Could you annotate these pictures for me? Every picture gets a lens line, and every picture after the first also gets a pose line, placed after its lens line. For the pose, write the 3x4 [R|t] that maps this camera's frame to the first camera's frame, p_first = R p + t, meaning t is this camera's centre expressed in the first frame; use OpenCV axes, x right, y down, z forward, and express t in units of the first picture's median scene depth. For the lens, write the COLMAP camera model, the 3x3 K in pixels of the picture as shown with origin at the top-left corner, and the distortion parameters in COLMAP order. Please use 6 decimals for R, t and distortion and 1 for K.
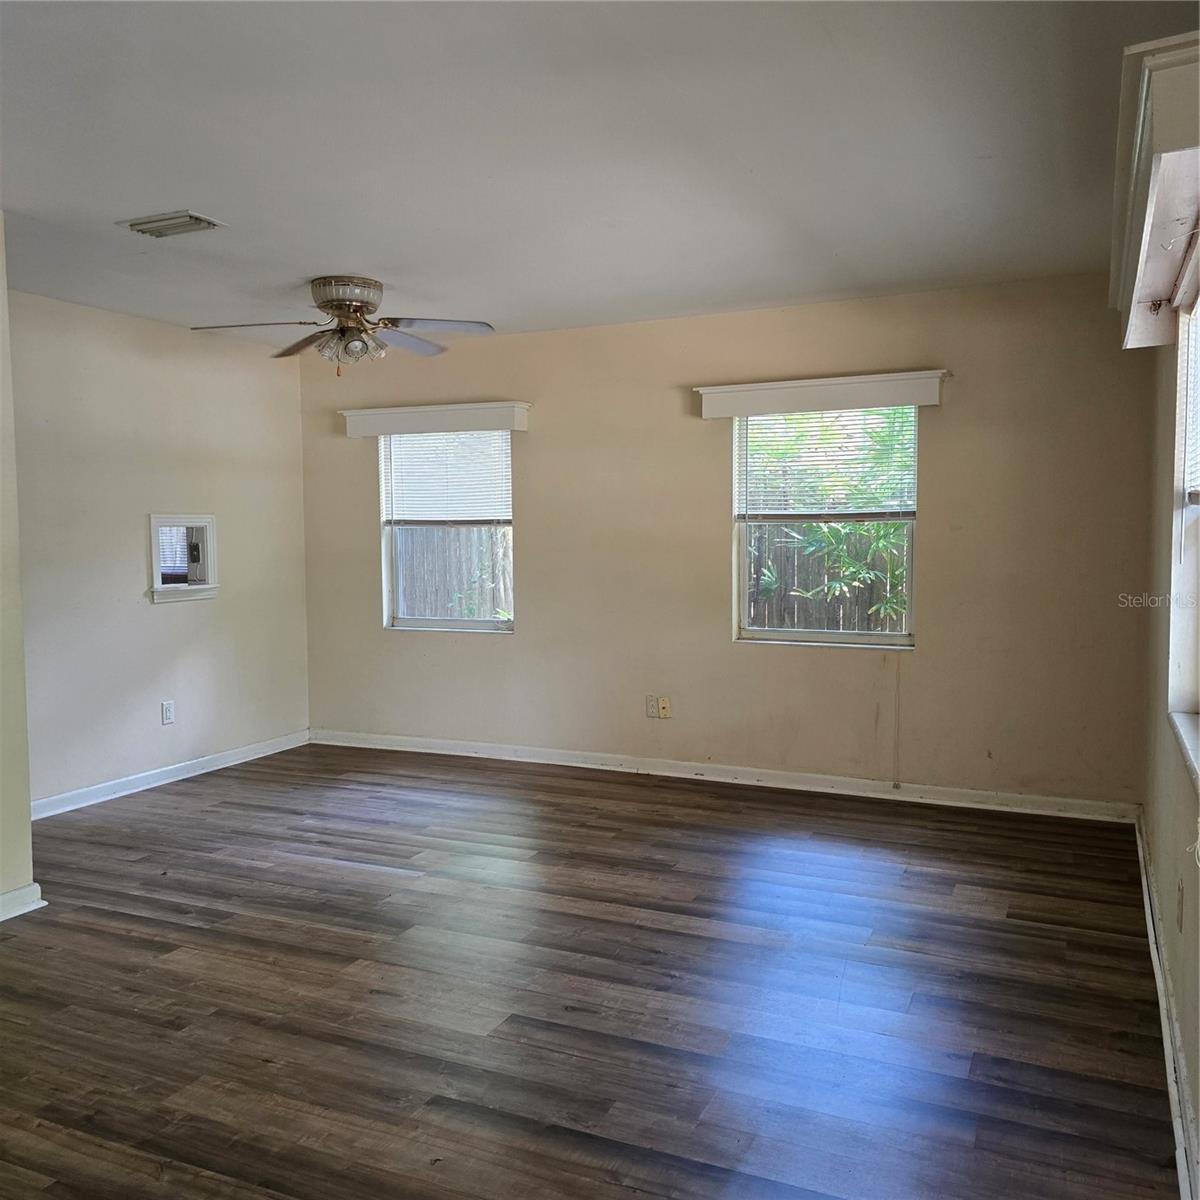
lens RADIAL K [[1071.1, 0, 599.8], [0, 1071.1, 600.0], [0, 0, 1]] dist [0.066598, -0.066112]
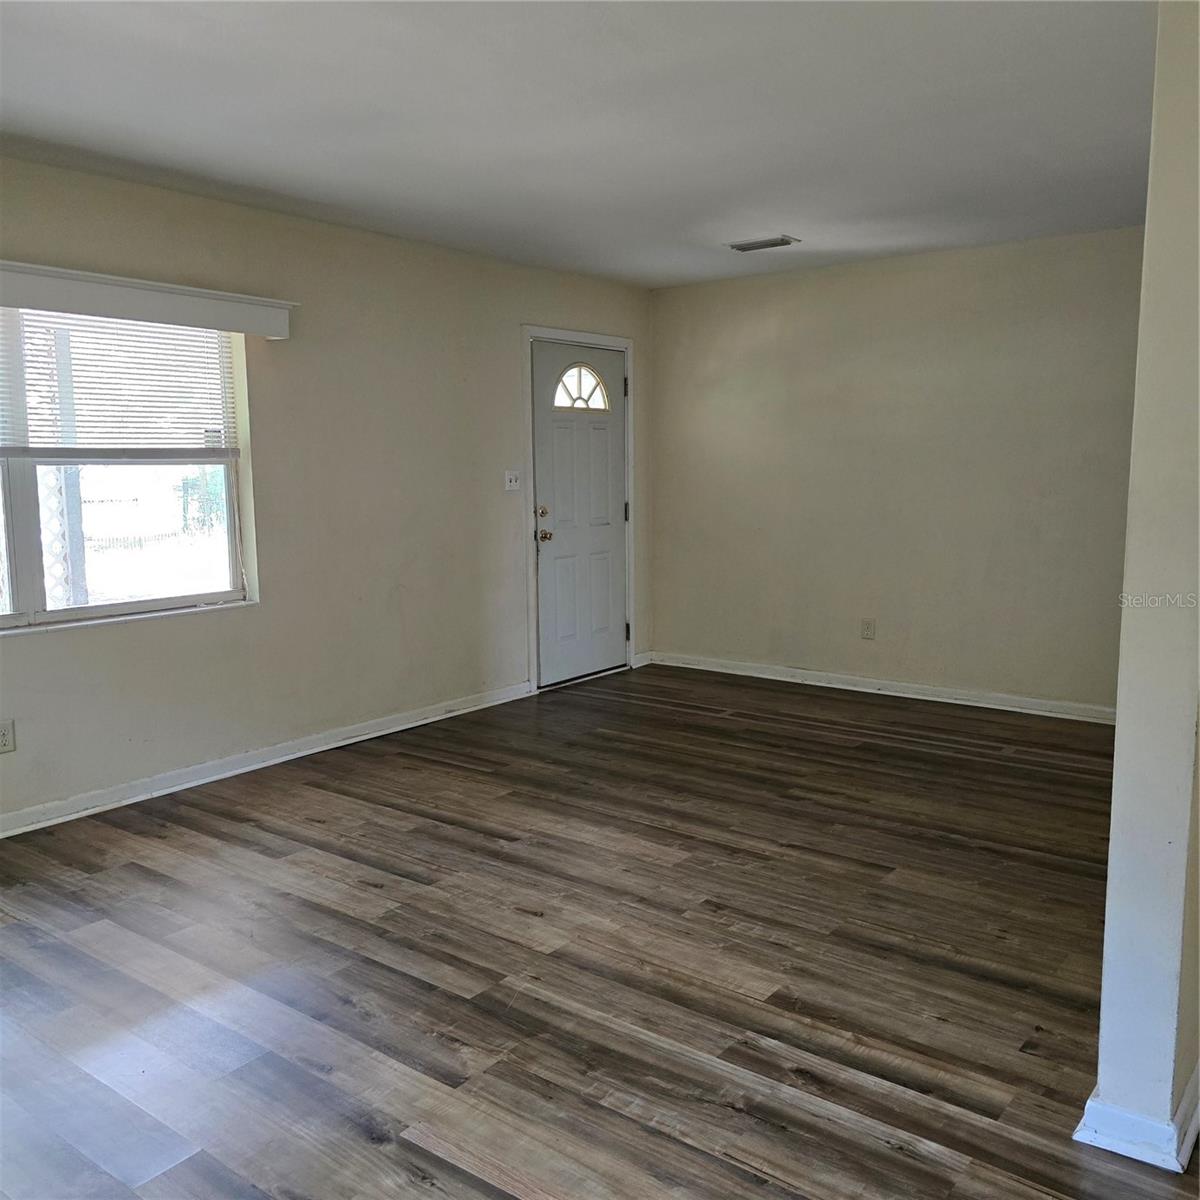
lens RADIAL K [[1071.1, 0, 600.5], [0, 1071.1, 600.3], [0, 0, 1]] dist [0.066598, -0.066112]
pose [[-0.973767, -0.010655, 0.227297, -0.477594], [0.032976, 0.981750, 0.187298, -0.118252], [-0.225144, 0.189880, -0.955644, 1.840378]]
